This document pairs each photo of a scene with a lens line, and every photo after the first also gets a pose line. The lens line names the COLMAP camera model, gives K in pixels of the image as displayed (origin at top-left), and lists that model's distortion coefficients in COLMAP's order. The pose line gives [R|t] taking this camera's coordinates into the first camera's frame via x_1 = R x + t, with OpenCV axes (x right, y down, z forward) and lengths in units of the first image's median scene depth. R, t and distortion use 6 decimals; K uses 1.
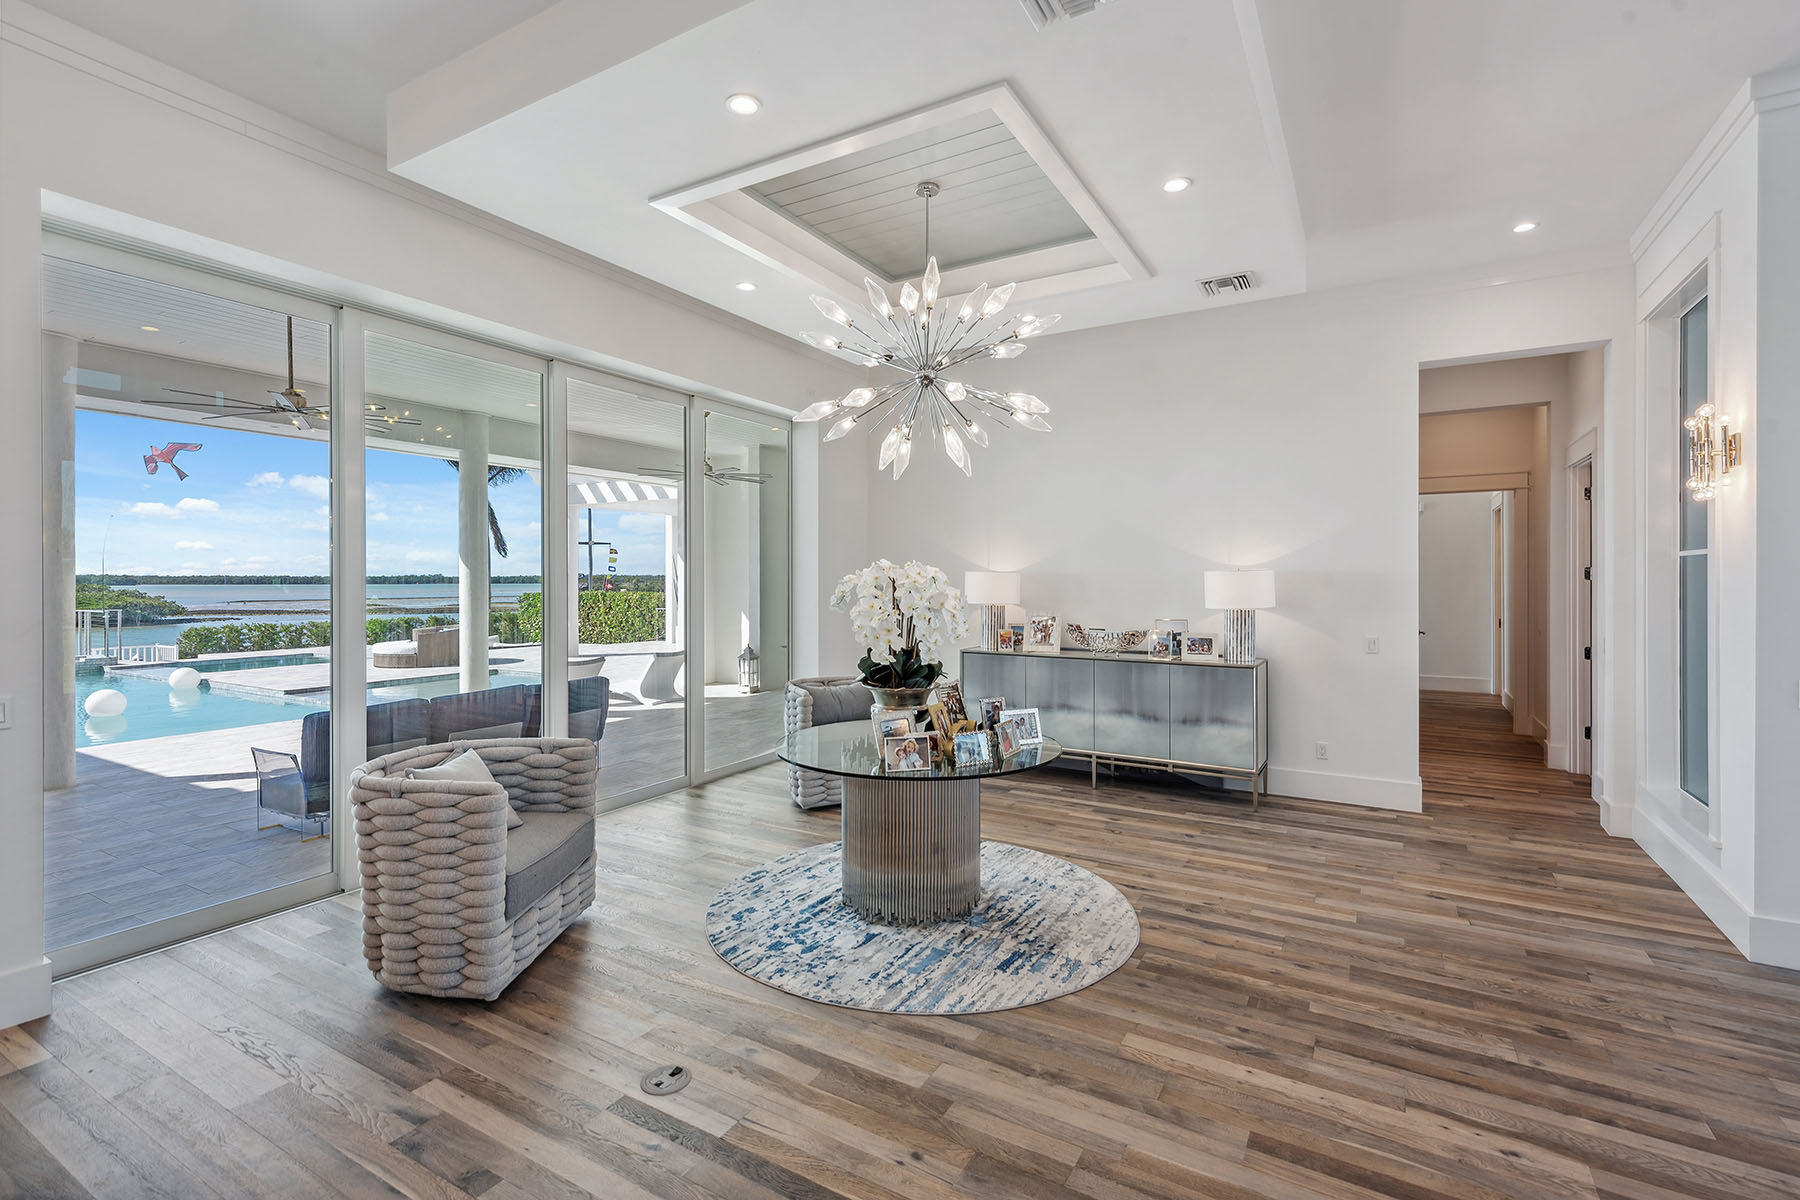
lens RADIAL K [[829.3, 0, 904.2], [0, 829.3, 591.3], [0, 0, 1]] dist [0.010457, 0.000209]
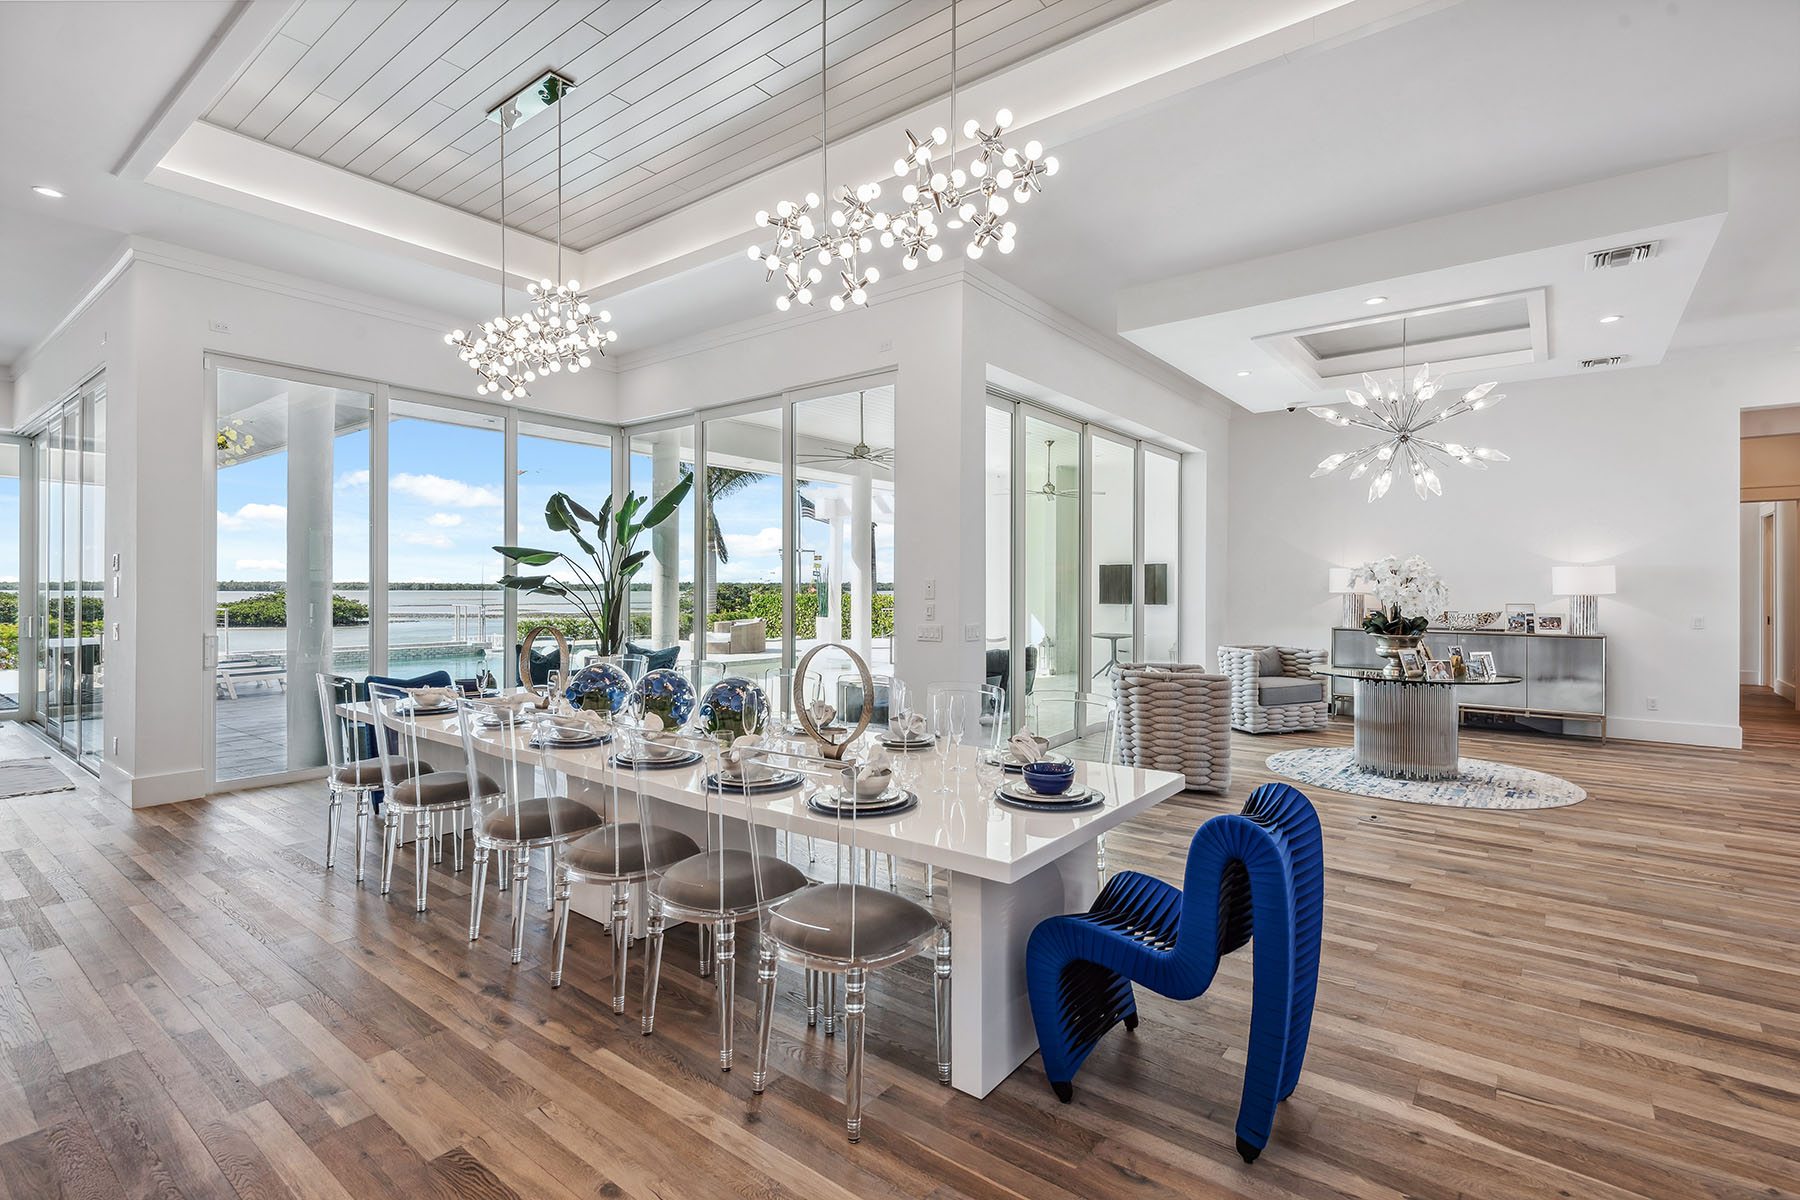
lens RADIAL K [[845.6, 0, 895.2], [0, 845.6, 601.3], [0, 0, 1]] dist [-0.006512, -0.000011]
pose [[0.988575, 0.004664, -0.150660, -0.480077], [-0.004780, 0.999988, -0.000411, 0.037499], [0.150656, 0.001126, 0.988586, -0.489157]]
